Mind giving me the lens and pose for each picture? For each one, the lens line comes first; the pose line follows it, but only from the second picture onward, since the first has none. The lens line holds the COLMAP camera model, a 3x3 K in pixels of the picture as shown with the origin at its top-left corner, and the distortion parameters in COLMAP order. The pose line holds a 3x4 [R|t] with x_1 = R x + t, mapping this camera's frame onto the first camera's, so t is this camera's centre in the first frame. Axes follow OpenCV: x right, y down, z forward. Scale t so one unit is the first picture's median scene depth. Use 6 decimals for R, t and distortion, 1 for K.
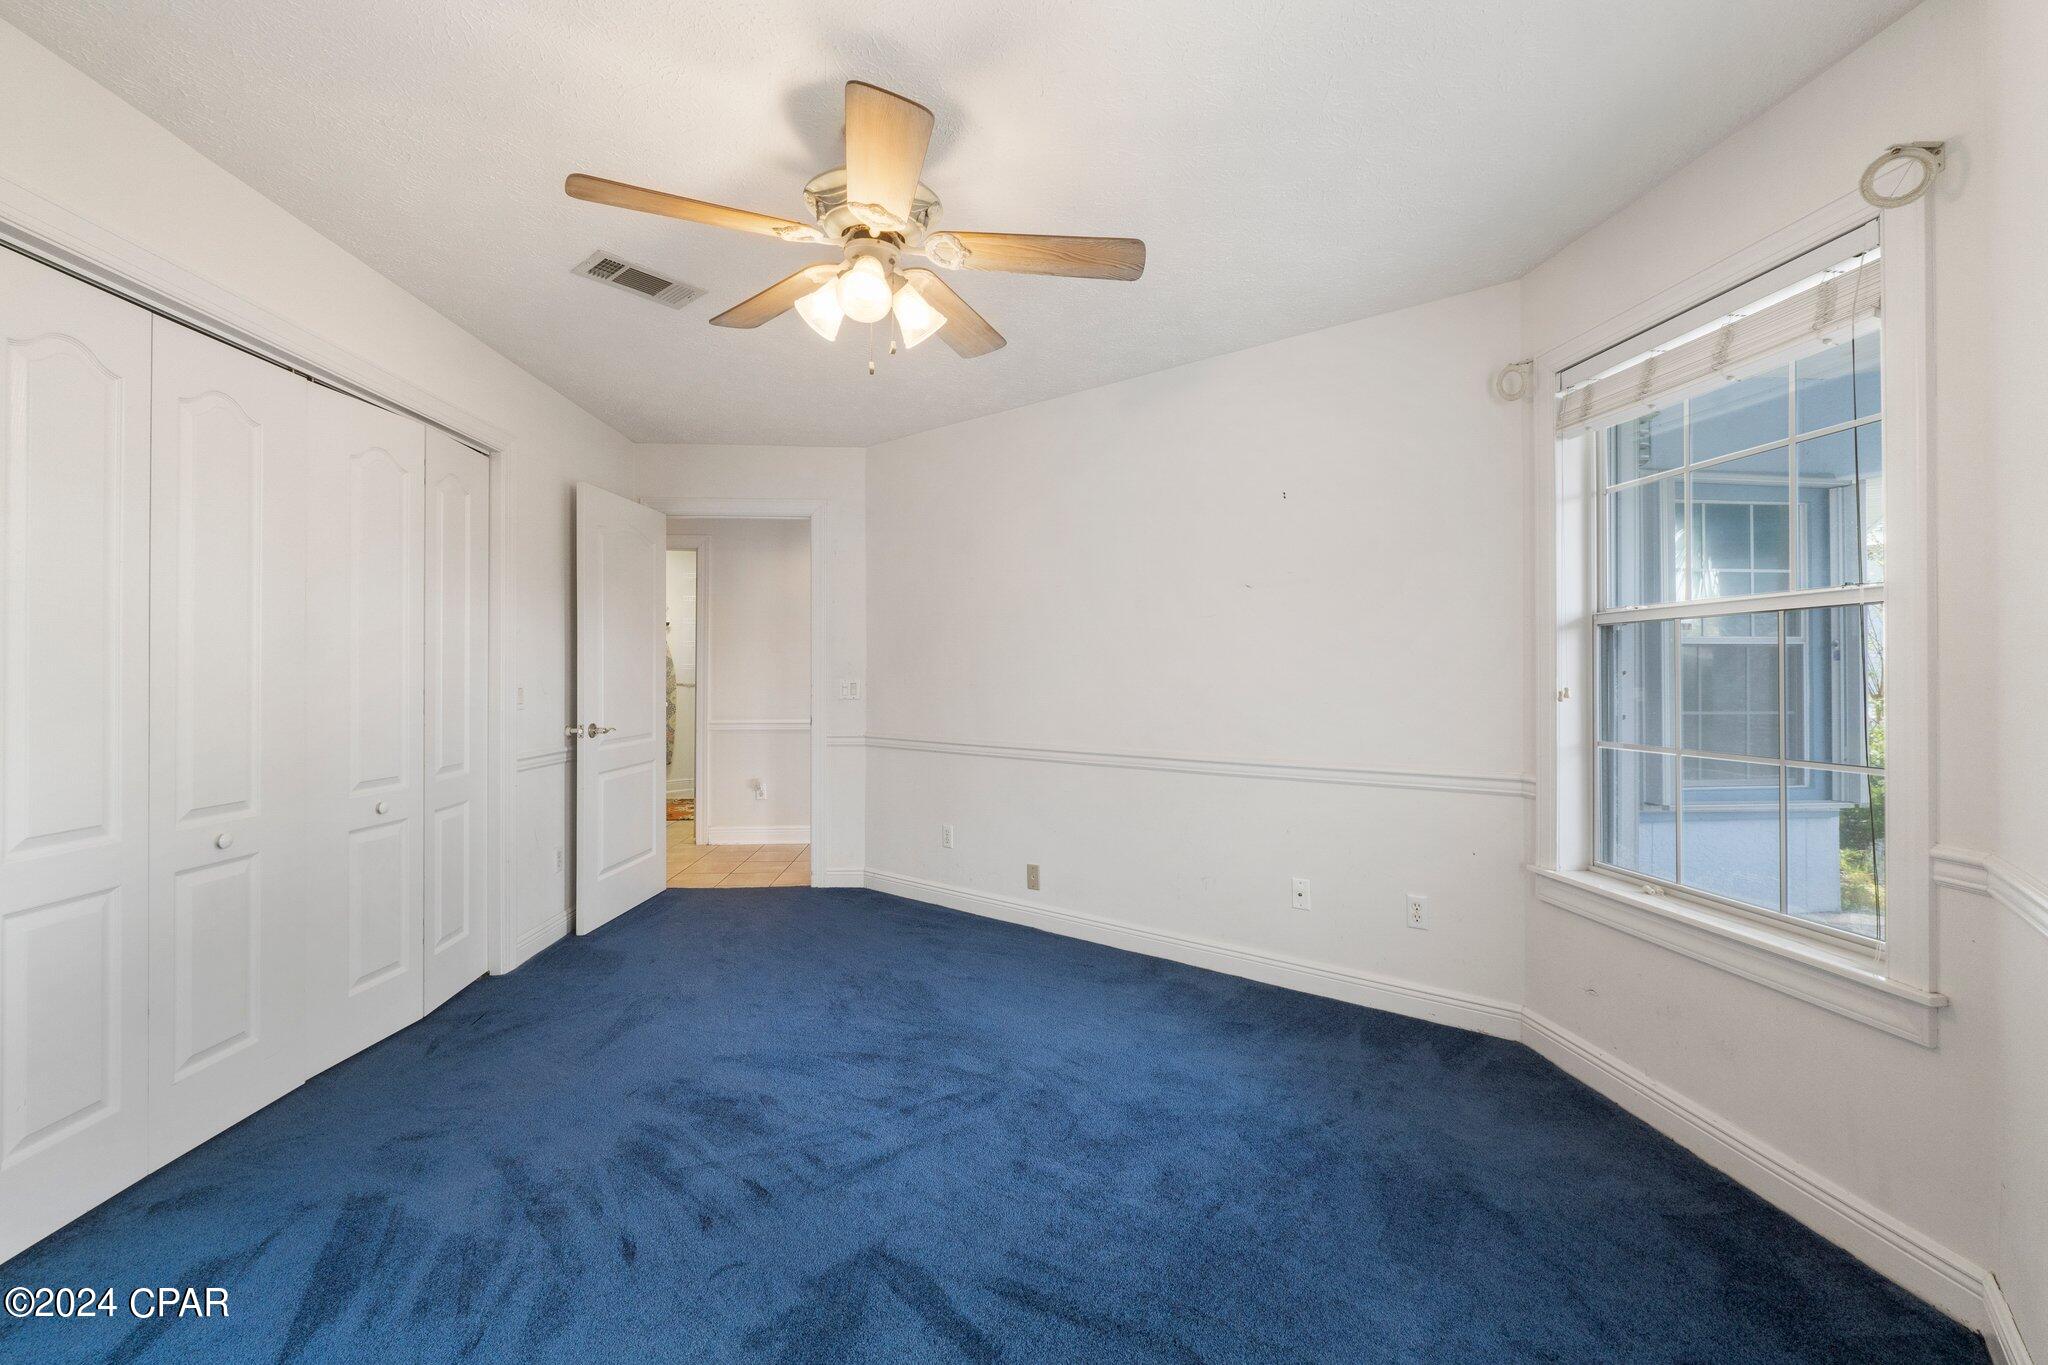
lens RADIAL K [[843.6, 0, 1033.4], [0, 843.6, 671.3], [0, 0, 1]] dist [0.000160, -0.000081]
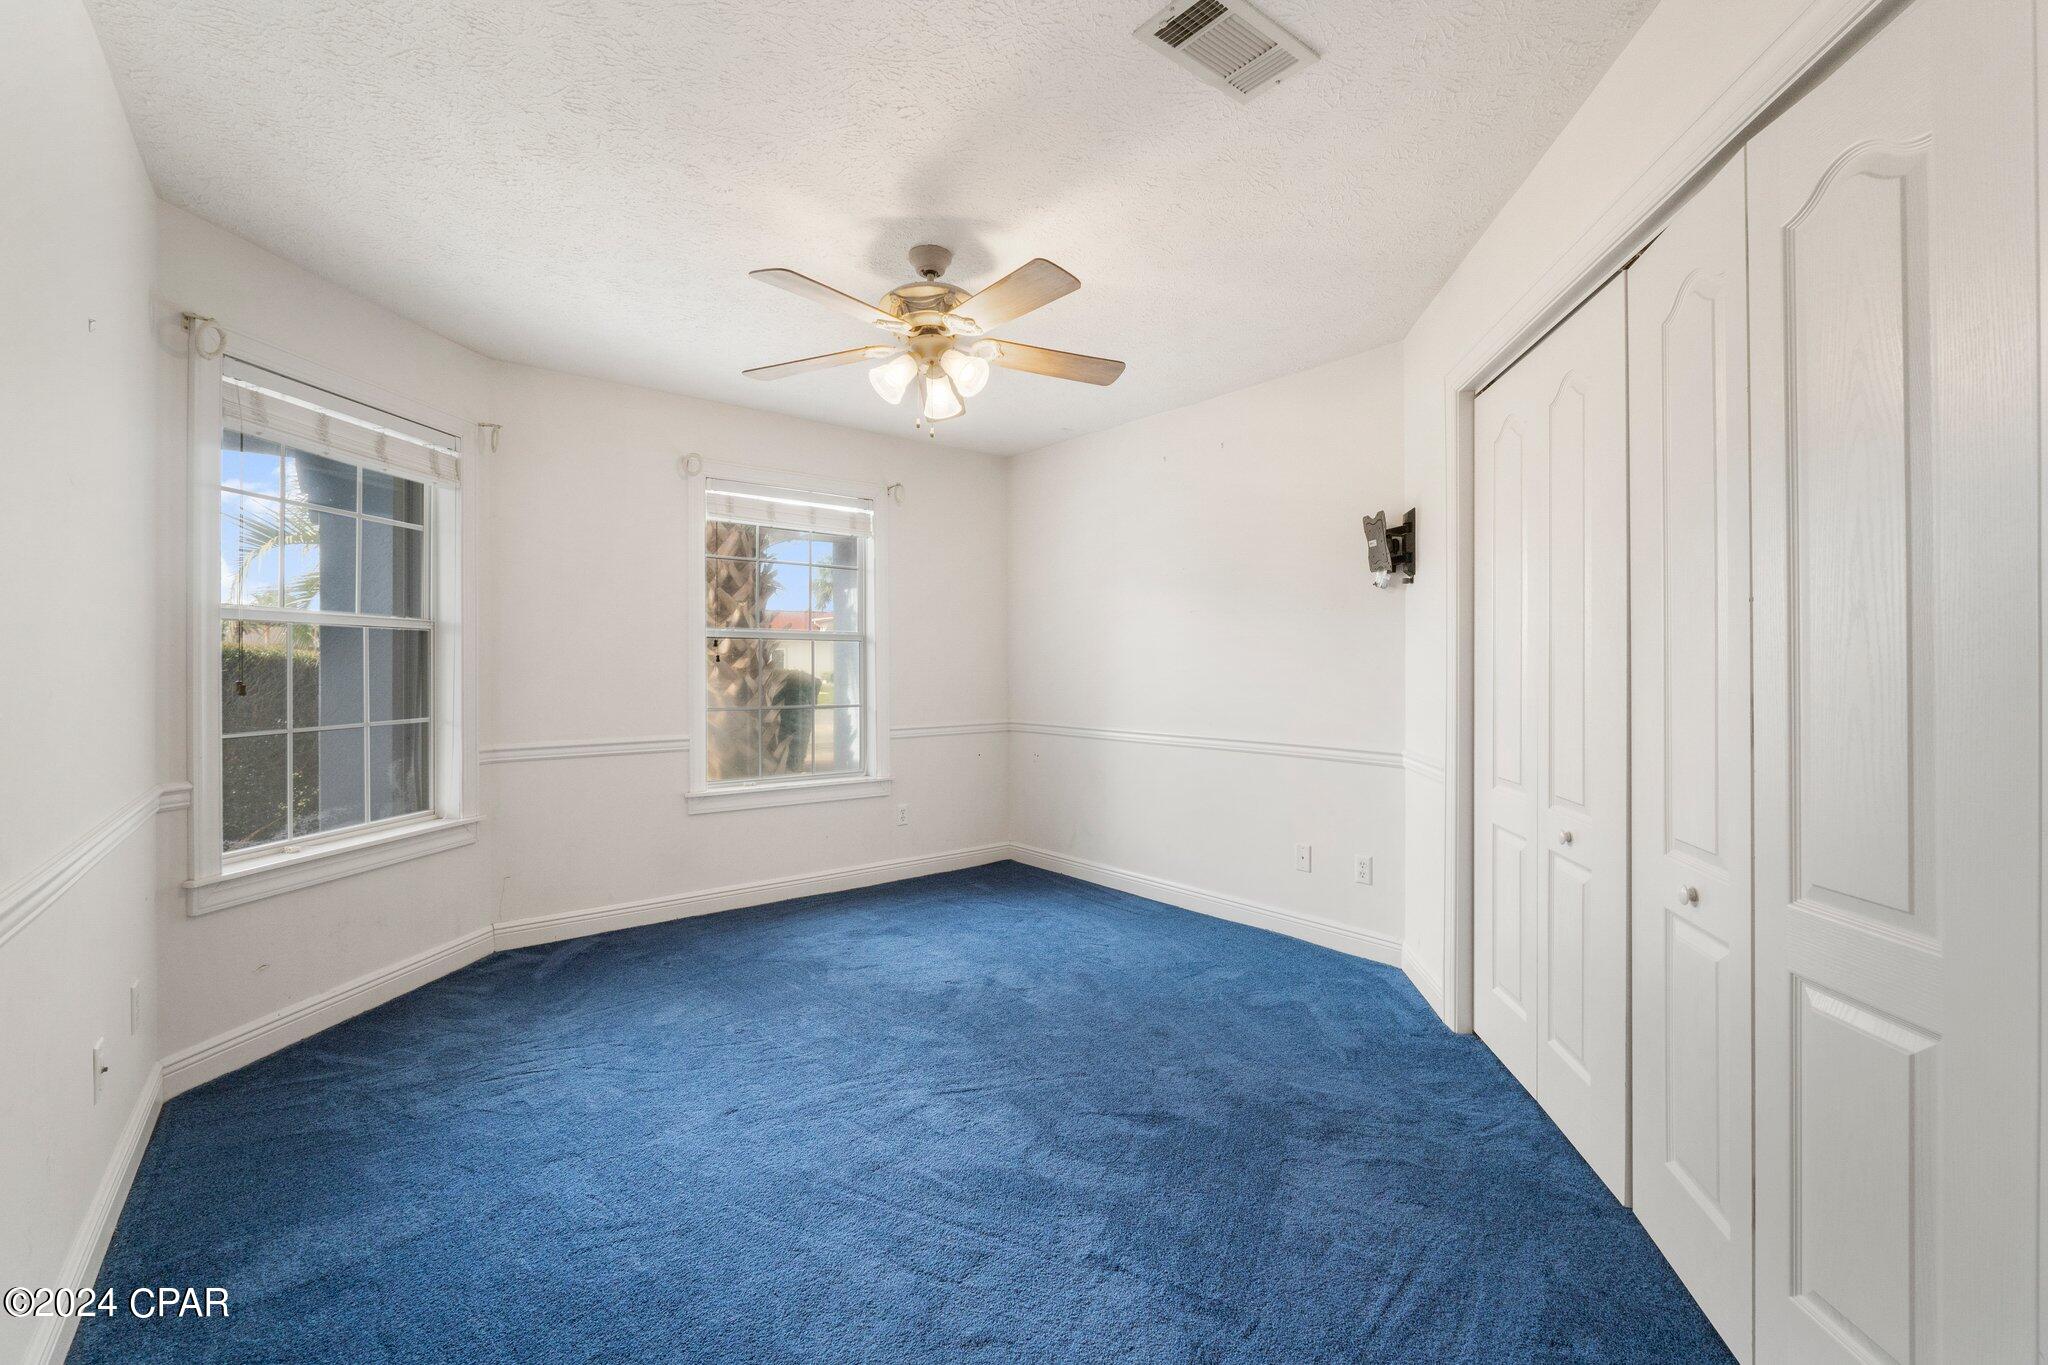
lens RADIAL K [[843.6, 0, 1033.4], [0, 843.6, 671.3], [0, 0, 1]] dist [0.000160, -0.000081]
pose [[-0.981336, -0.000947, 0.192299, -0.500986], [-0.002314, 0.999974, -0.006881, 0.011591], [-0.192288, -0.007197, -0.981312, 1.884596]]
